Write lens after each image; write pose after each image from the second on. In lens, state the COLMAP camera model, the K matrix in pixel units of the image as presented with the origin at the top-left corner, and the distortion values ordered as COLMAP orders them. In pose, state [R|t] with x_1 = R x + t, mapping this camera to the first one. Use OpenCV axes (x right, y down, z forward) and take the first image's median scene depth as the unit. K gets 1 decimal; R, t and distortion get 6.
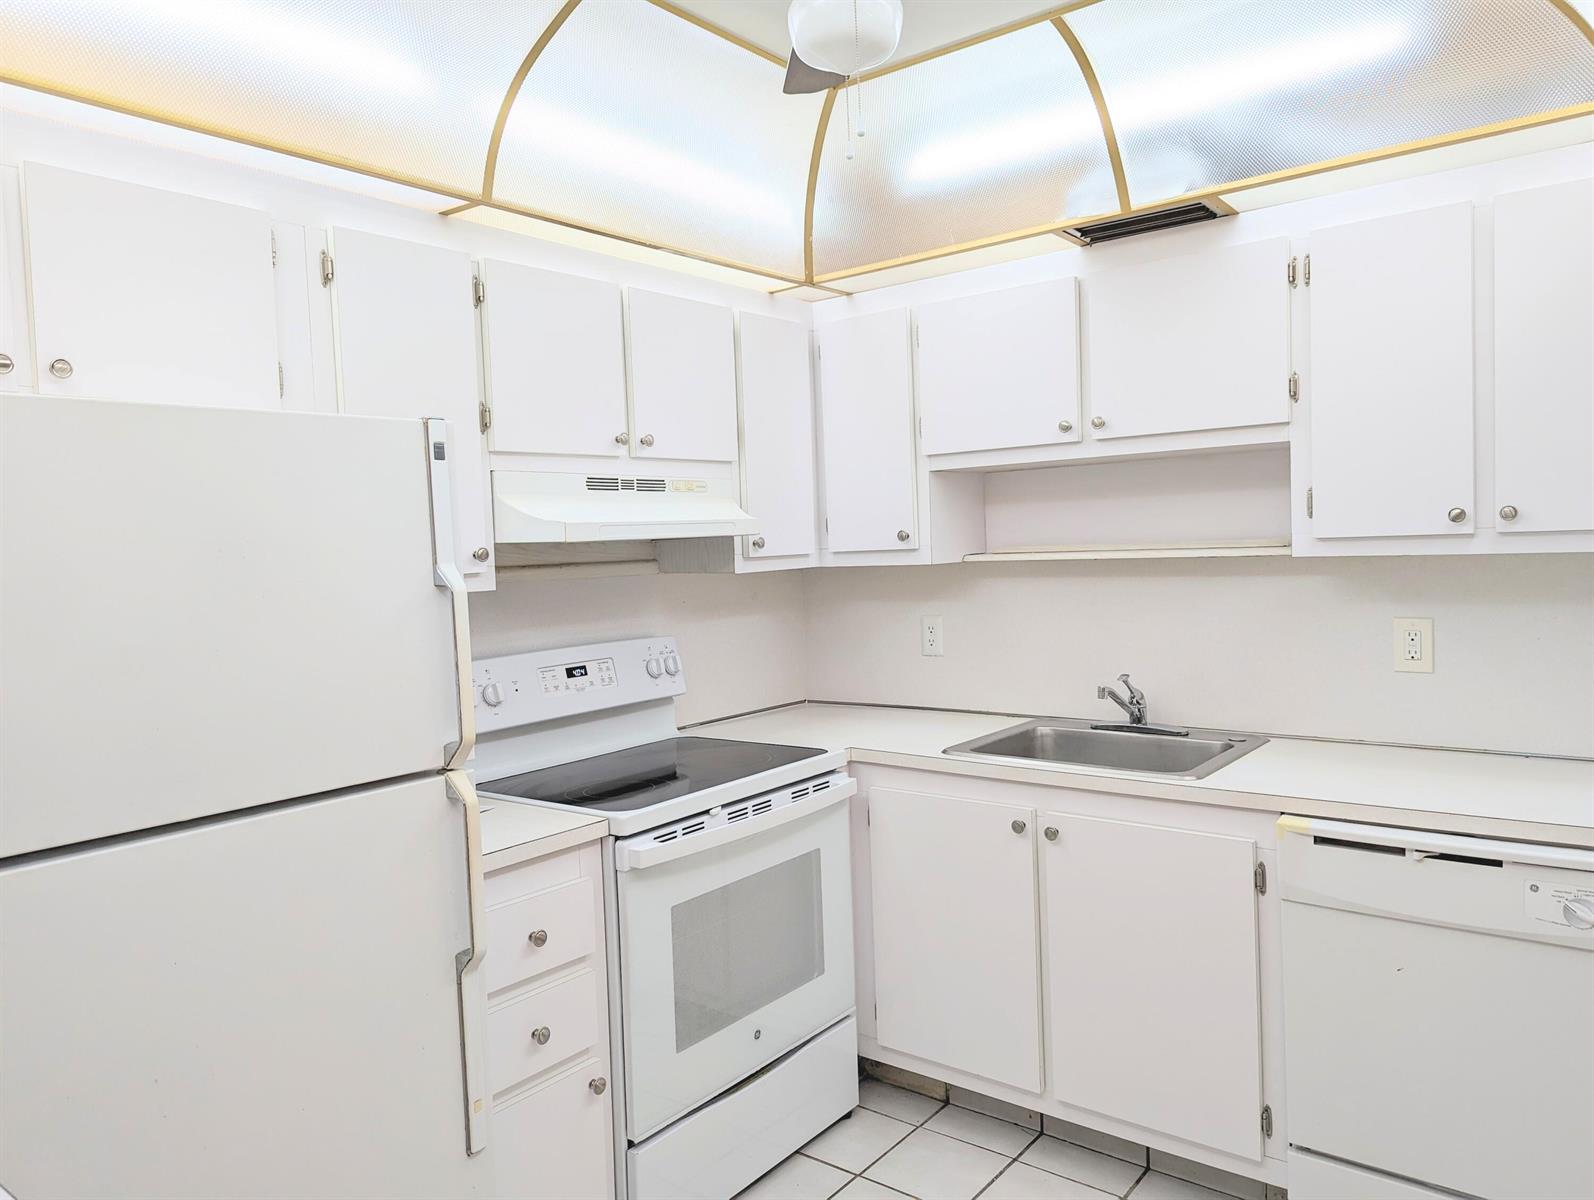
lens RADIAL K [[1119.7, 0, 797.0], [0, 1119.7, 600.0], [0, 0, 1]] dist [0.002038, -0.001026]
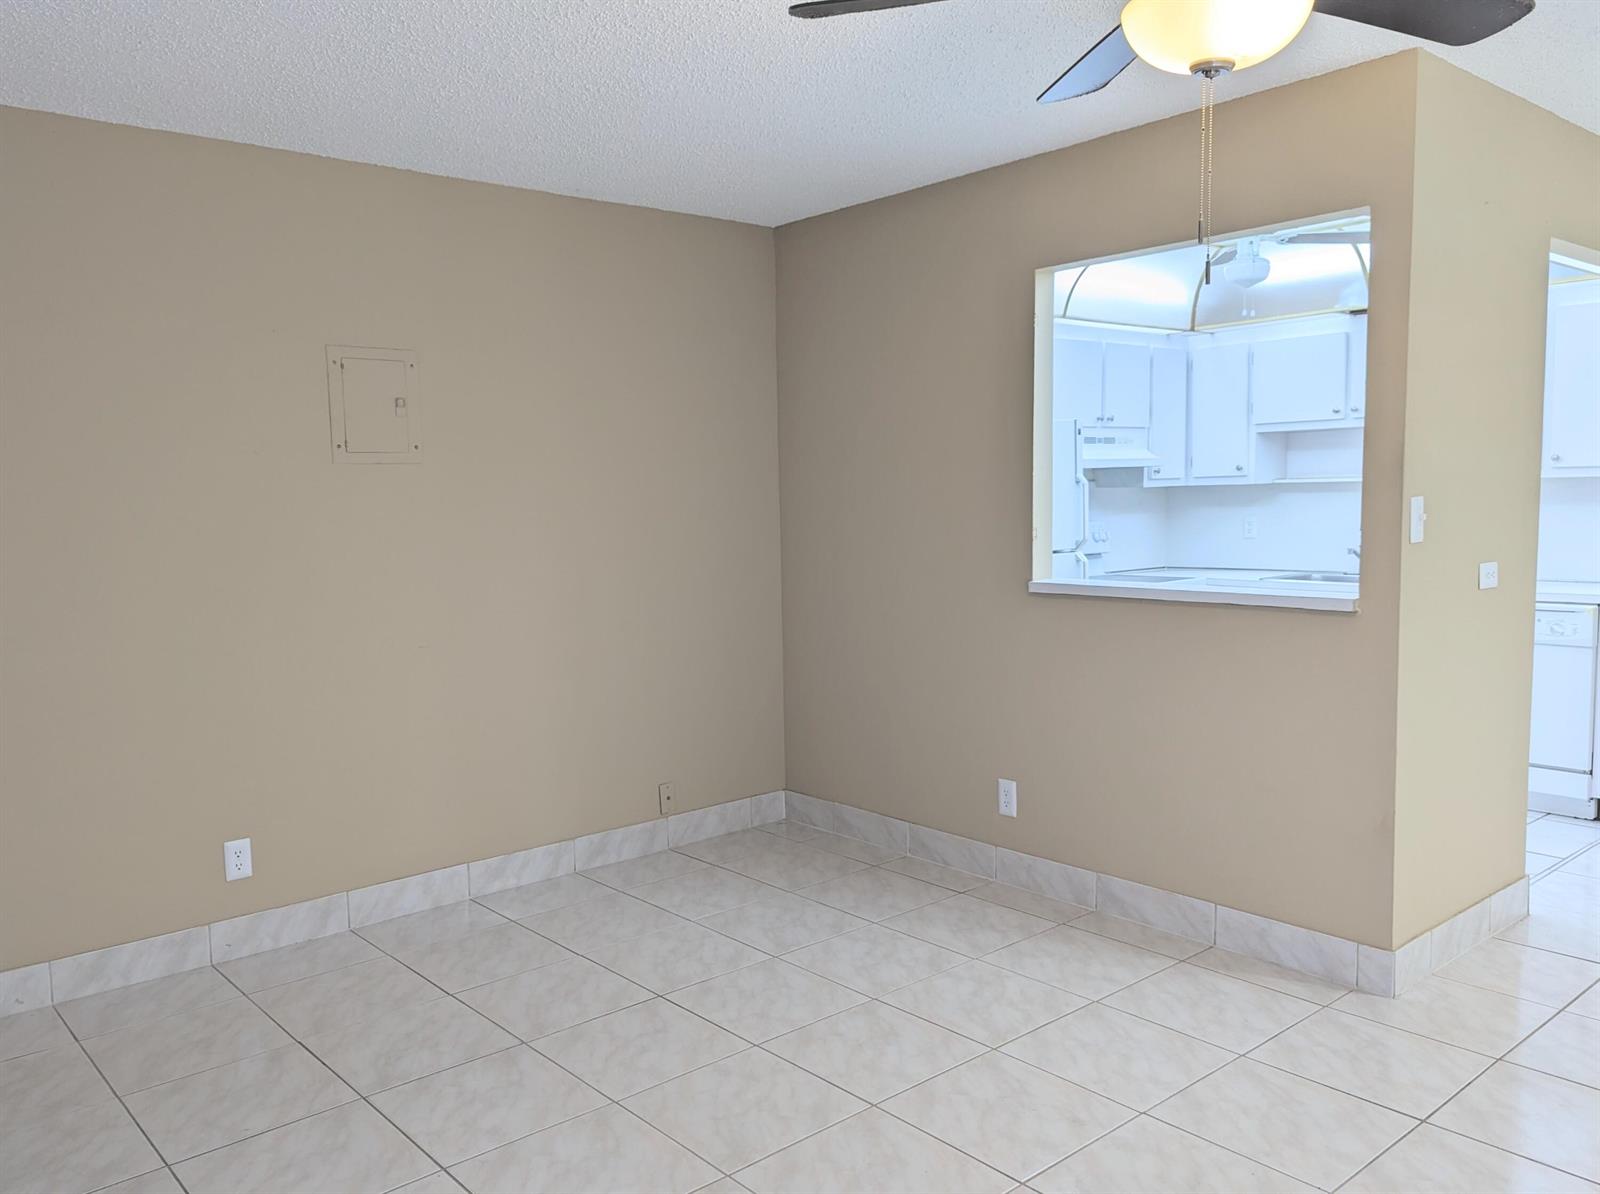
lens RADIAL K [[1112.1, 0, 800.0], [0, 1112.1, 597.0], [0, 0, 1]] dist [-0.000981, 0.001532]
pose [[0.973740, 0.036804, -0.224668, -0.191211], [-0.025021, 0.998169, 0.055071, 0.072217], [0.226283, -0.048004, 0.972878, -0.957572]]
